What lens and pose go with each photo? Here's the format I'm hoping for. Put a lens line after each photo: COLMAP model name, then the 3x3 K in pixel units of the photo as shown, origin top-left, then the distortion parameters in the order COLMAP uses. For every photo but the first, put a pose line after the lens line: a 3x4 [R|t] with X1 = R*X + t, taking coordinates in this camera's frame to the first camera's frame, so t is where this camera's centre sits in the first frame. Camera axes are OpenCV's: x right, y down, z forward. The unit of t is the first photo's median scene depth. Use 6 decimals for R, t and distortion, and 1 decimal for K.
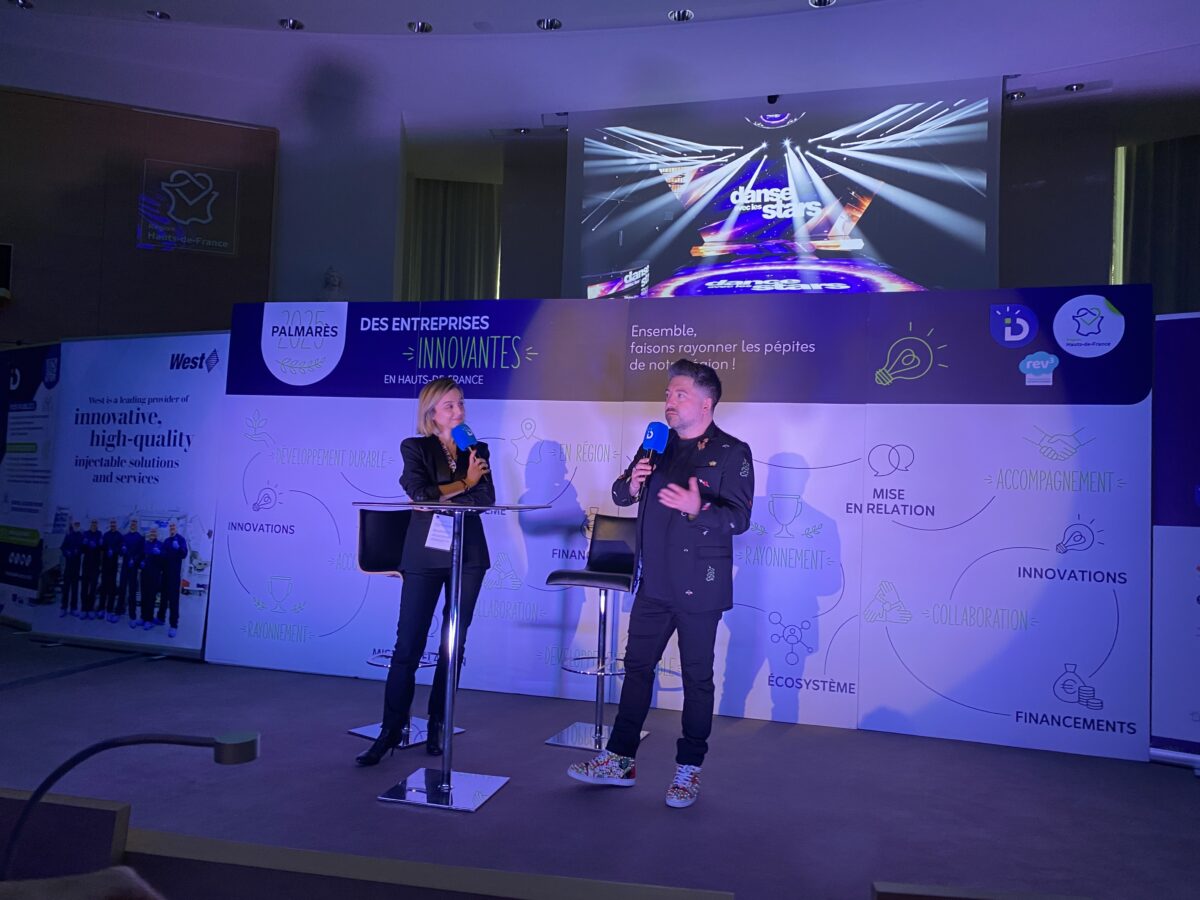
lens RADIAL K [[903.6, 0, 592.2], [0, 903.6, 457.5], [0, 0, 1]] dist [0.022206, -0.032650]
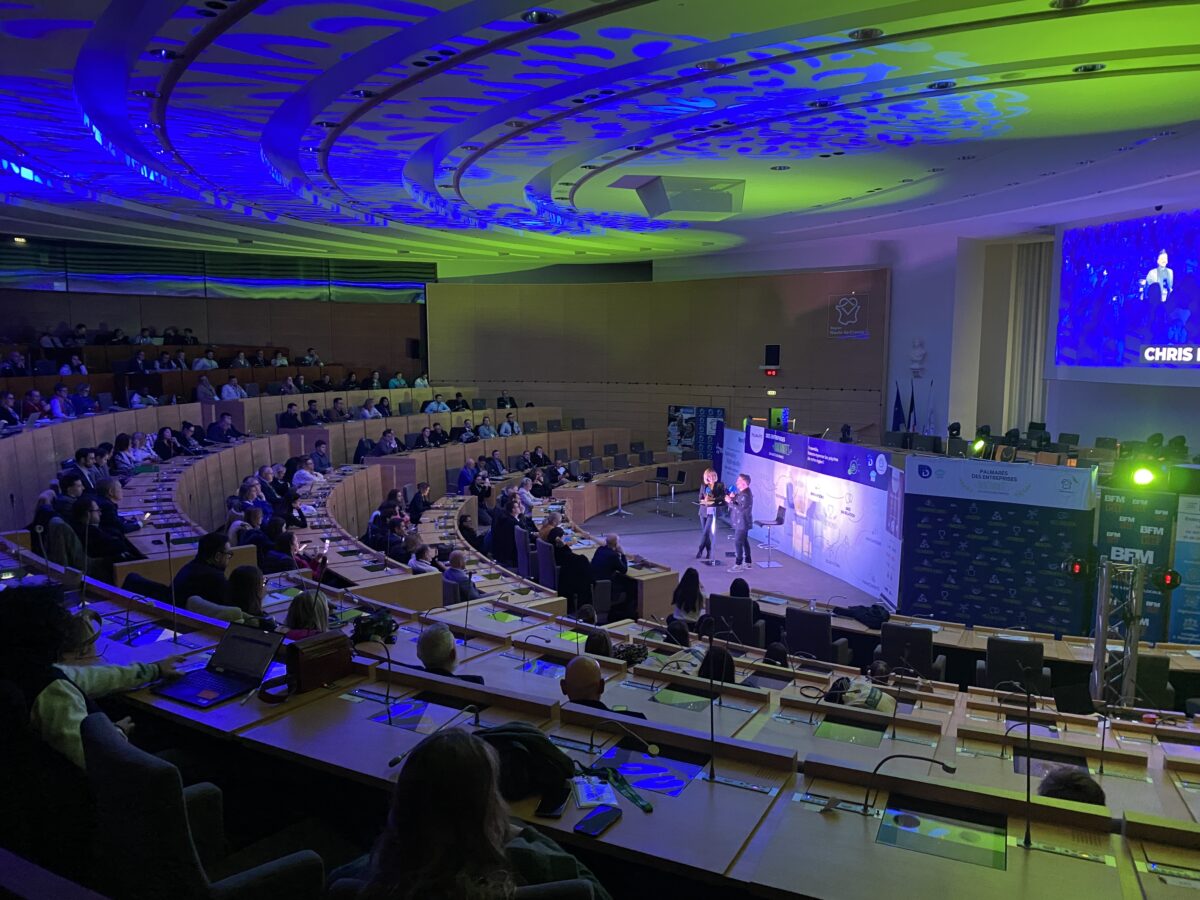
lens RADIAL K [[903.6, 0, 596.1], [0, 903.6, 453.3], [0, 0, 1]] dist [0.022206, -0.032650]
pose [[0.514340, 0.064923, -0.855125, 2.572957], [0.045114, 0.993701, 0.102579, -0.519862], [0.856399, -0.091339, 0.508172, -1.350786]]
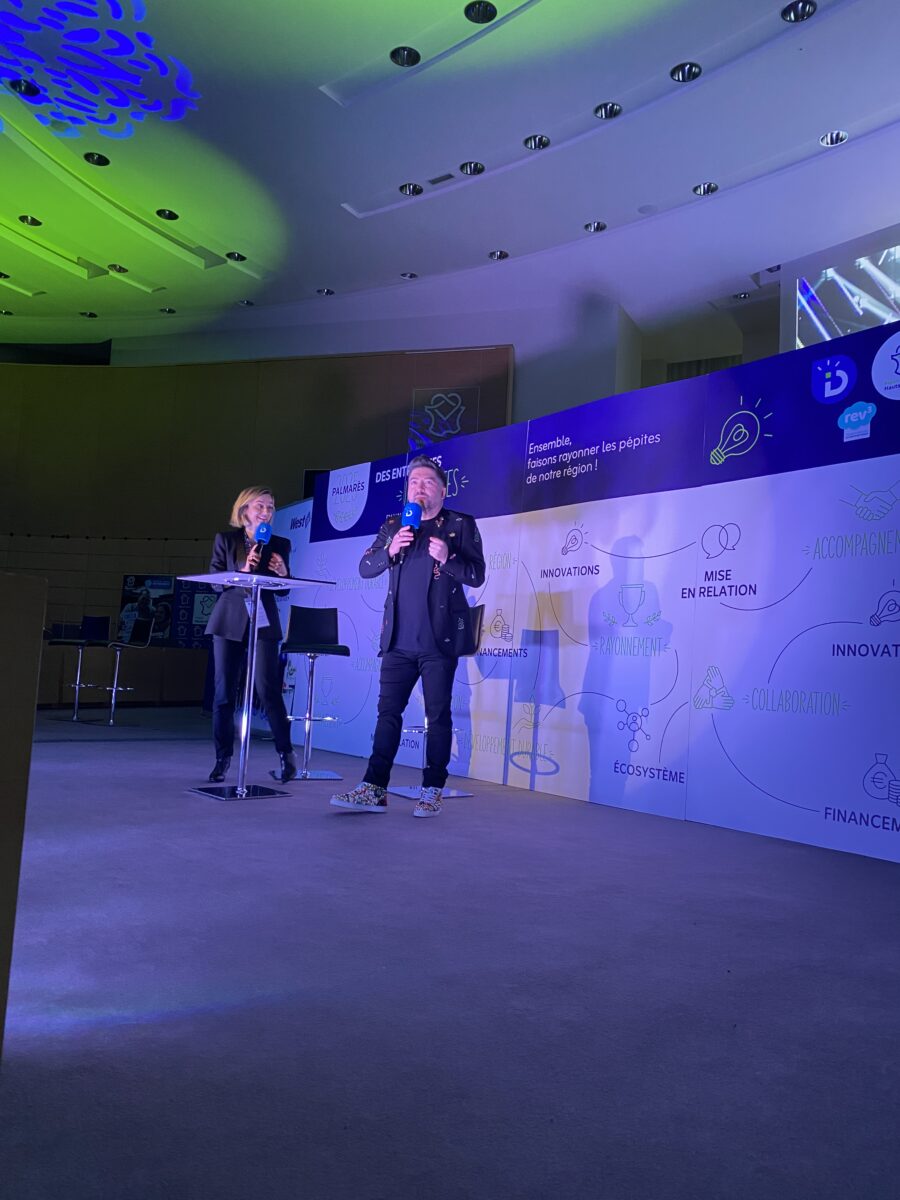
lens RADIAL K [[903.6, 0, 442.8], [0, 903.6, 599.6], [0, 0, 1]] dist [0.022206, -0.032650]
pose [[0.813732, -0.041248, -0.579774, 0.645227], [-0.002291, 0.997243, -0.074164, 0.137249], [0.581235, 0.061678, 0.811395, 0.055408]]
